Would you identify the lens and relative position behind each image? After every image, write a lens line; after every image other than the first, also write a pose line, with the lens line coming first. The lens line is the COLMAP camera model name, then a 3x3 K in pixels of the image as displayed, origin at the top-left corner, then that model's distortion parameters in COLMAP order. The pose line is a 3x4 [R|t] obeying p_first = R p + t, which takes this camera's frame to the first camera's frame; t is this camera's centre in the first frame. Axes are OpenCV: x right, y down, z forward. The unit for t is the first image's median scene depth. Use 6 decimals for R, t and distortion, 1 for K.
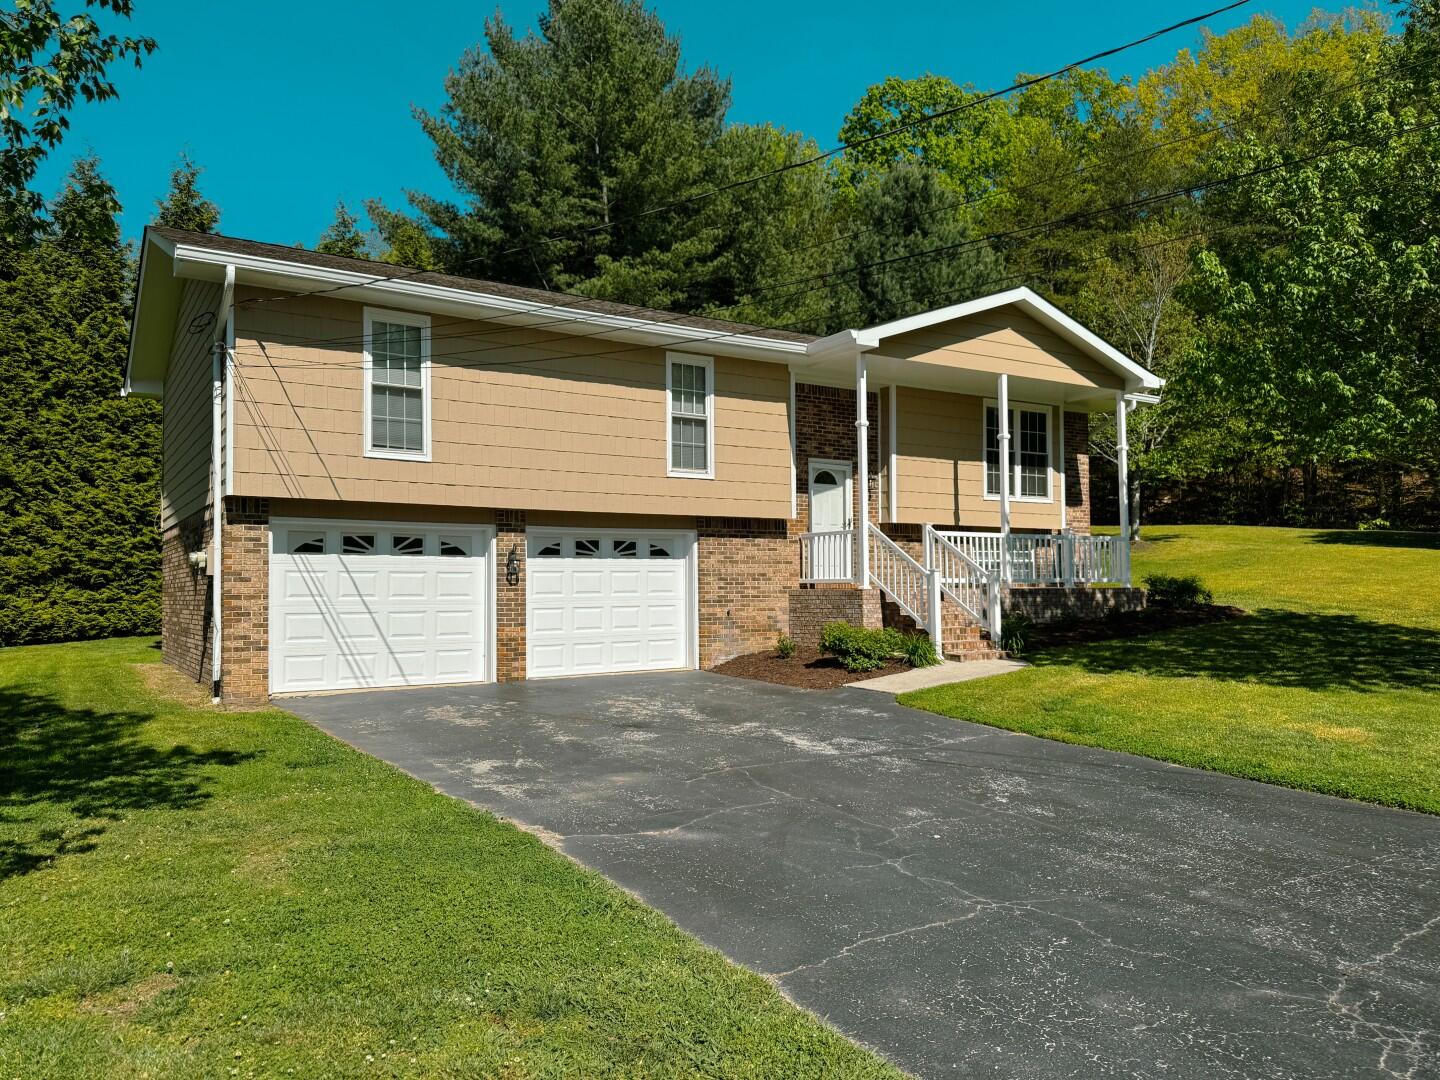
lens RADIAL K [[1018.7, 0, 731.0], [0, 1018.7, 572.5], [0, 0, 1]] dist [0.069957, -0.086051]
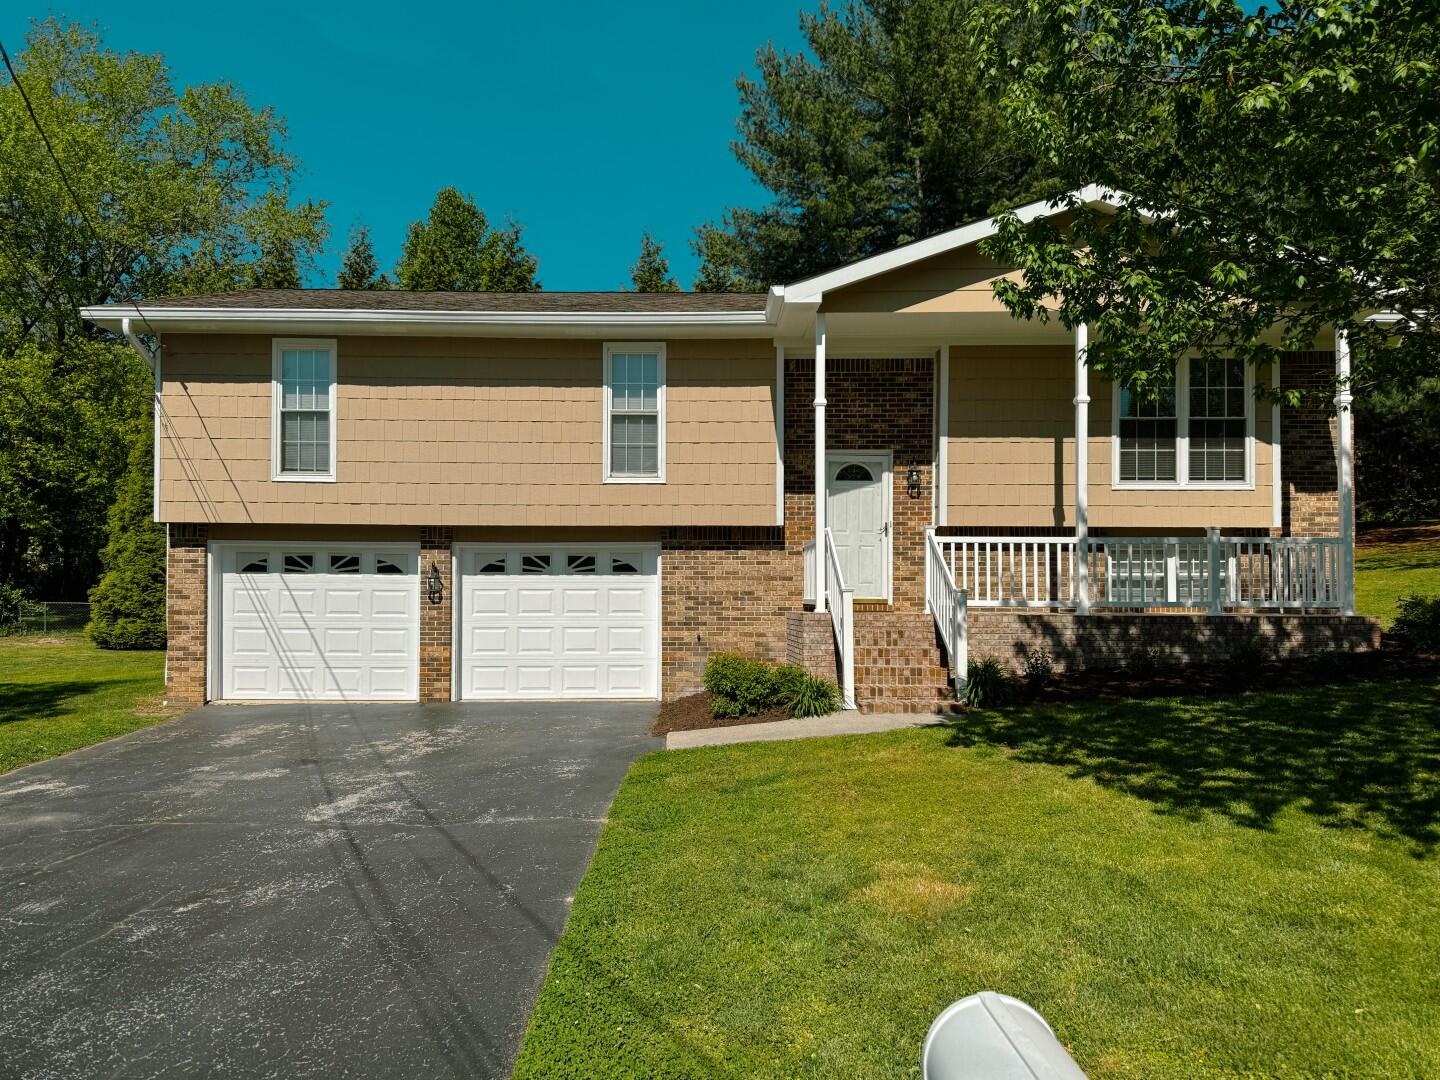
lens RADIAL K [[1018.7, 0, 690.6], [0, 1018.7, 582.9], [0, 0, 1]] dist [0.069957, -0.086051]
pose [[0.839109, -0.000104, -0.543963, 0.461307], [-0.000753, 0.999999, -0.001353, -0.005361], [0.543963, 0.001545, 0.839108, 0.278380]]
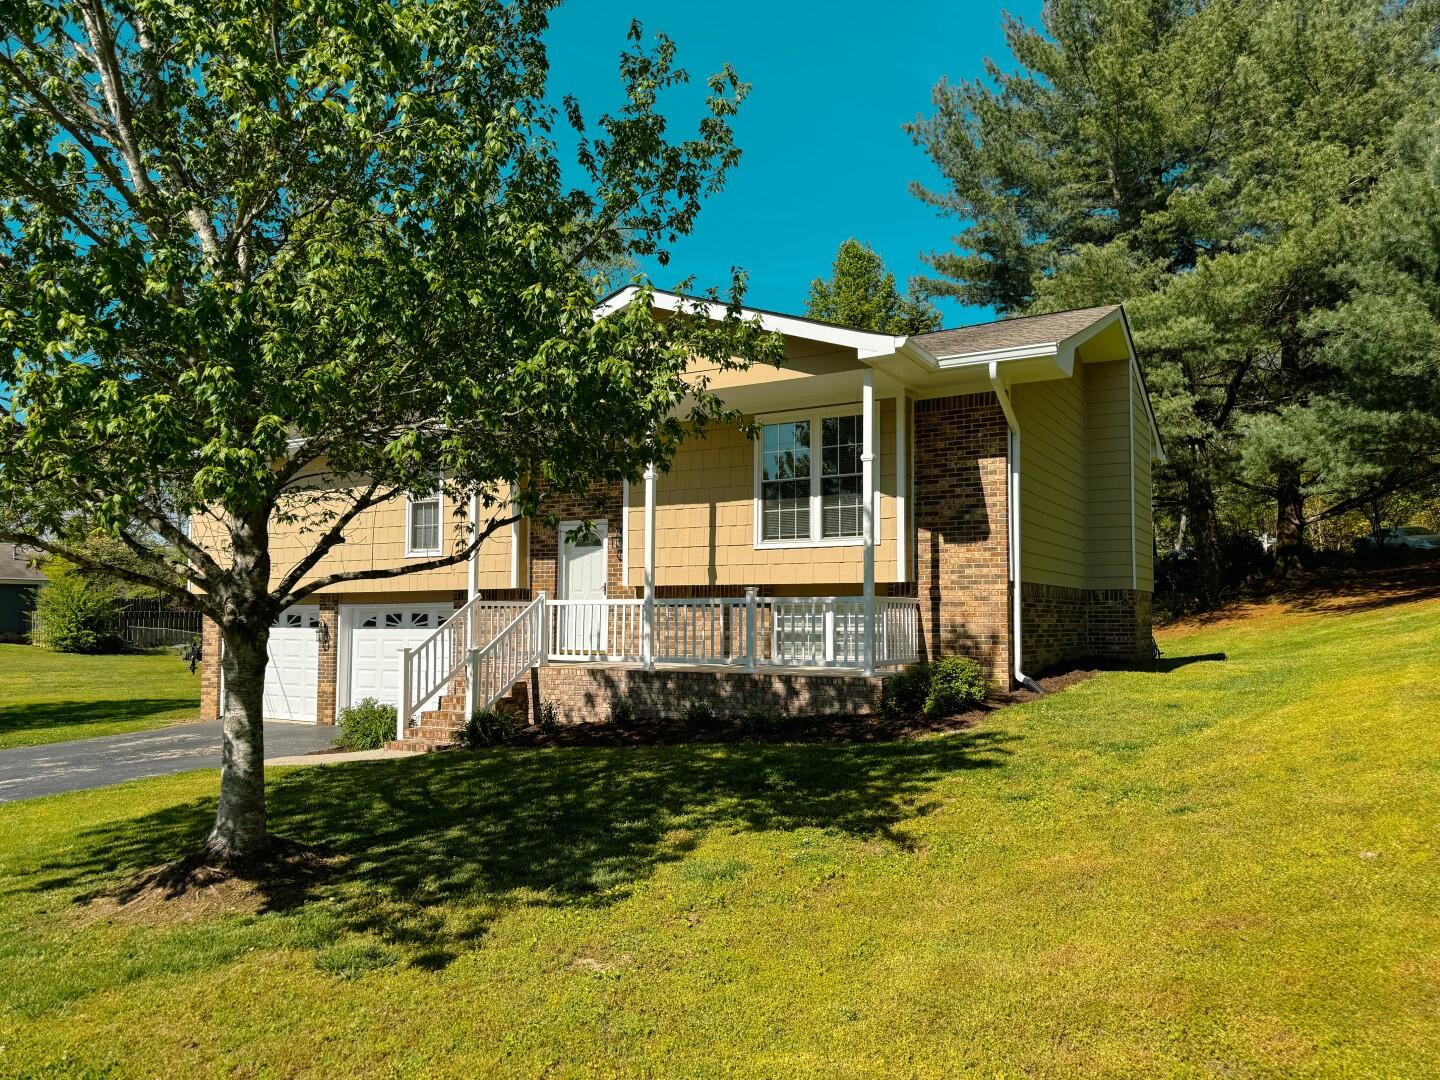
lens RADIAL K [[1018.7, 0, 713.5], [0, 1018.7, 536.6], [0, 0, 1]] dist [0.069957, -0.086051]
pose [[0.459304, -0.067372, -0.885720, 1.063239], [0.008293, 0.997401, -0.071567, -0.031101], [0.888240, 0.025526, 0.458669, 0.737101]]
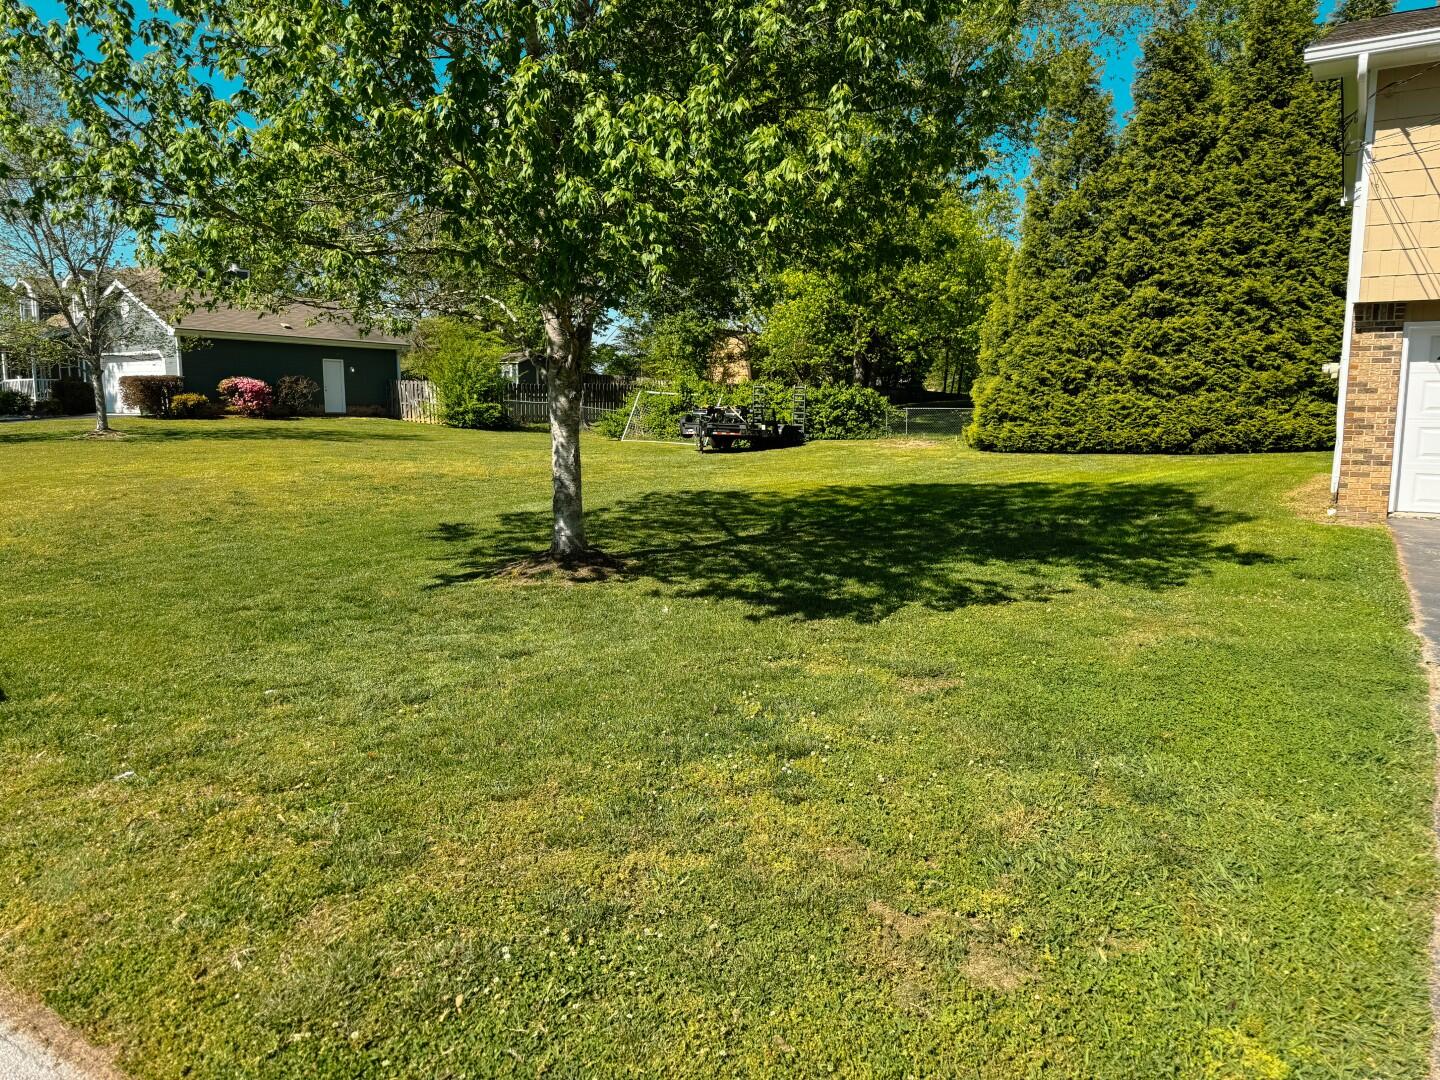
lens RADIAL K [[1018.7, 0, 745.0], [0, 1018.7, 558.5], [0, 0, 1]] dist [0.069957, -0.086051]
pose [[0.398512, 0.139769, -0.906451, 0.149075], [0.011374, 0.987491, 0.157266, 0.002568], [0.917093, -0.072983, 0.391937, 0.056603]]
